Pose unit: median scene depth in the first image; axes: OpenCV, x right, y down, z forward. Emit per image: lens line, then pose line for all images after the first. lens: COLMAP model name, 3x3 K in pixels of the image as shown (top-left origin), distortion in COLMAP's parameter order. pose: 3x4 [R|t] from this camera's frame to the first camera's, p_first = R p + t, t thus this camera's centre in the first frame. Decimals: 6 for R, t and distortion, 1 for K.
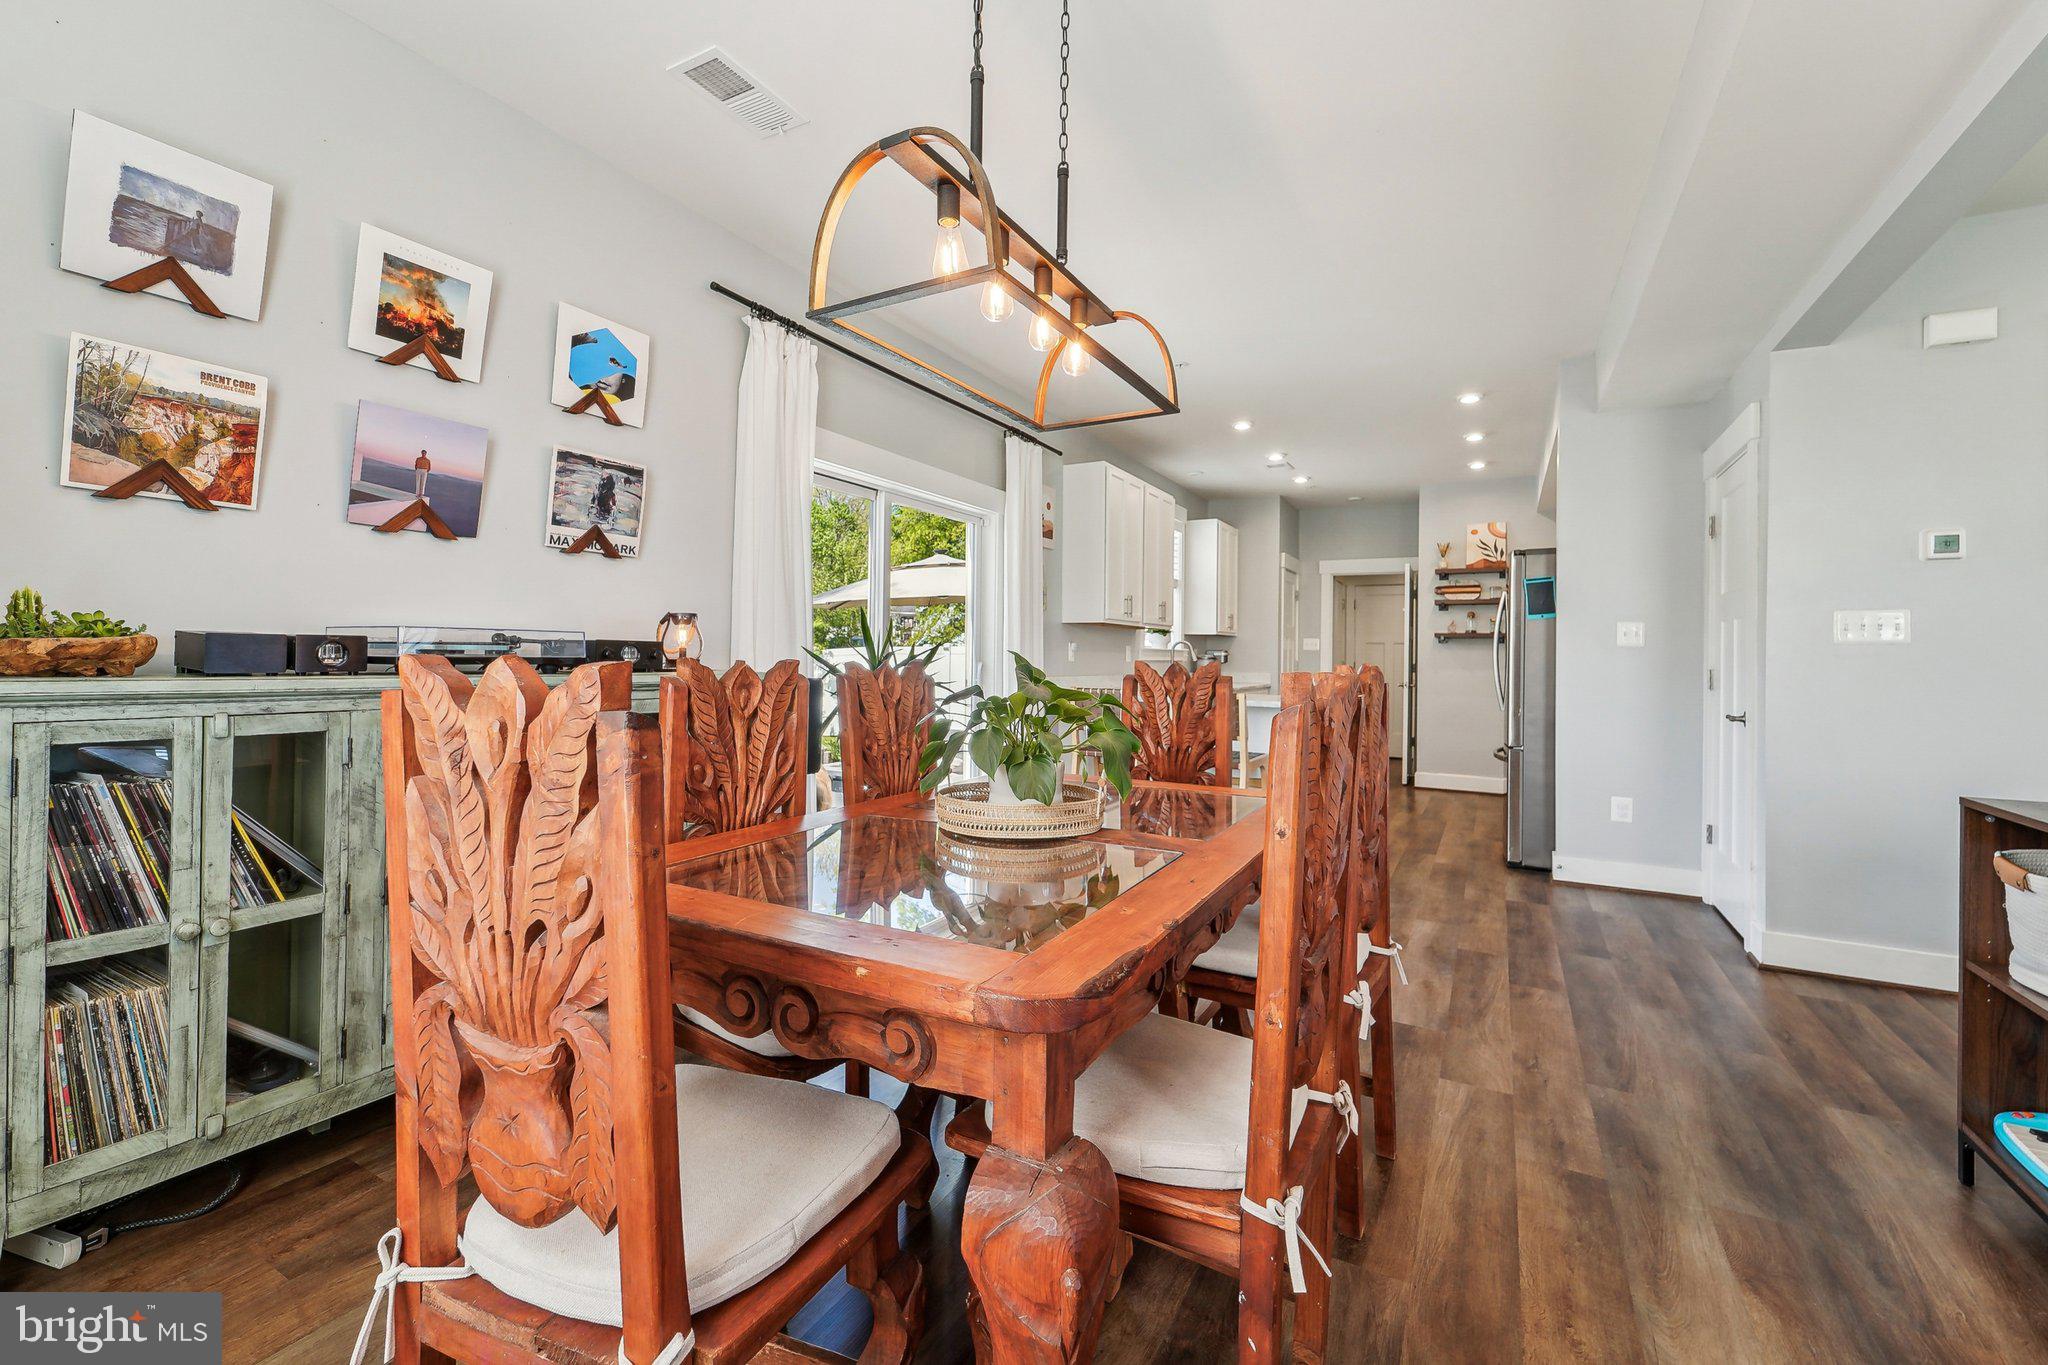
lens RADIAL K [[843.1, 0, 1024.3], [0, 843.1, 673.4], [0, 0, 1]] dist [-0.010995, -0.000163]
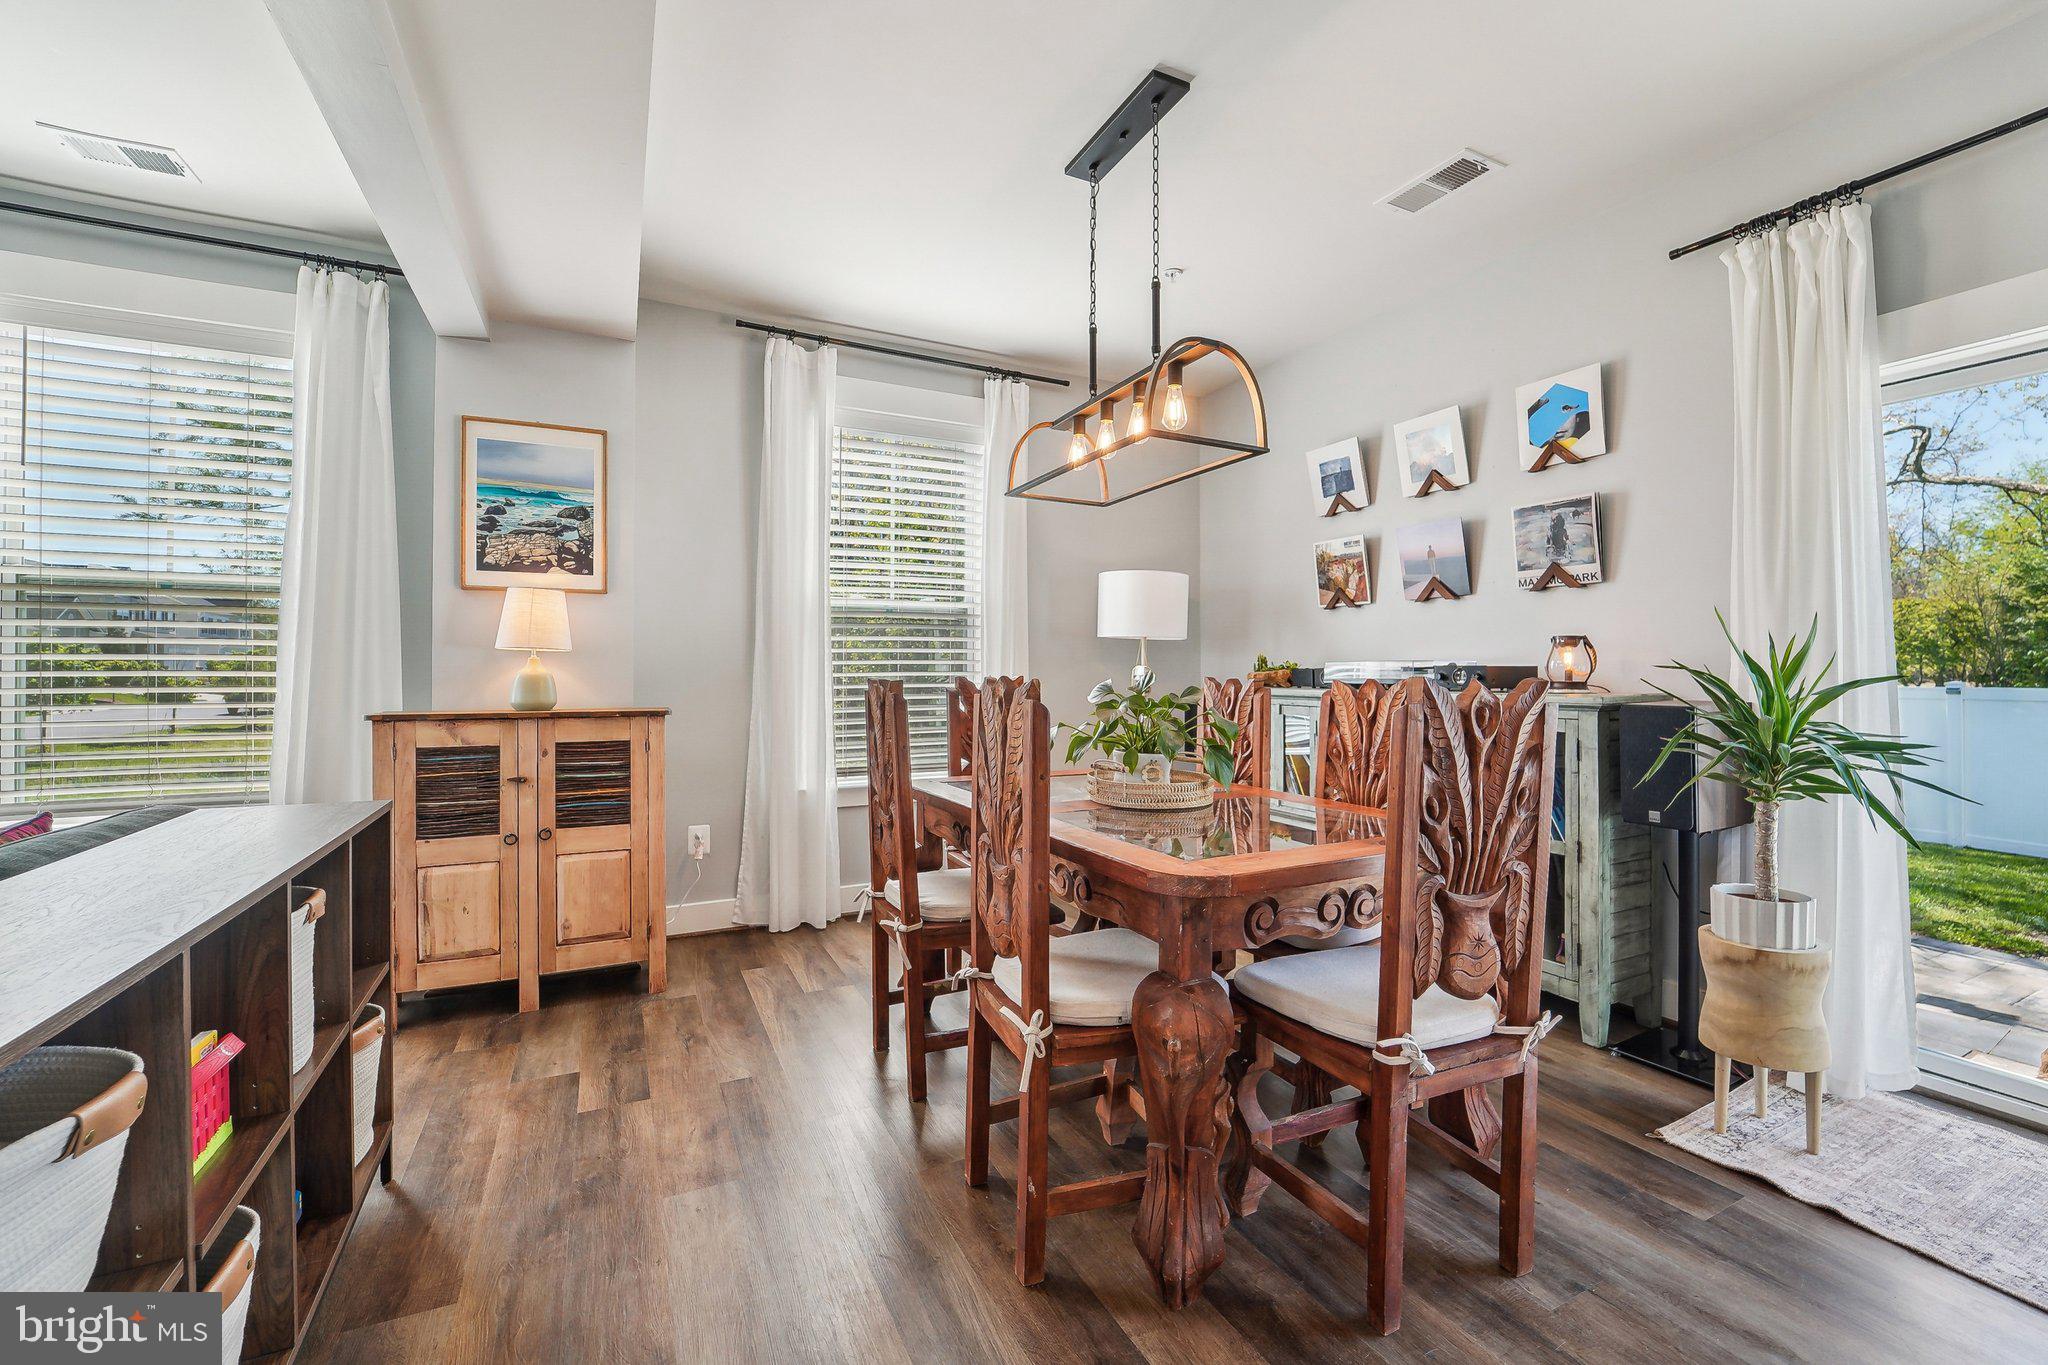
lens RADIAL K [[843.1, 0, 1024.1], [0, 843.1, 671.4], [0, 0, 1]] dist [-0.010995, -0.000163]
pose [[-0.572693, -0.007611, -0.819734, 0.824753], [-0.013514, 0.999909, 0.000158, -0.021526], [0.819658, 0.011168, -0.572744, 1.080355]]
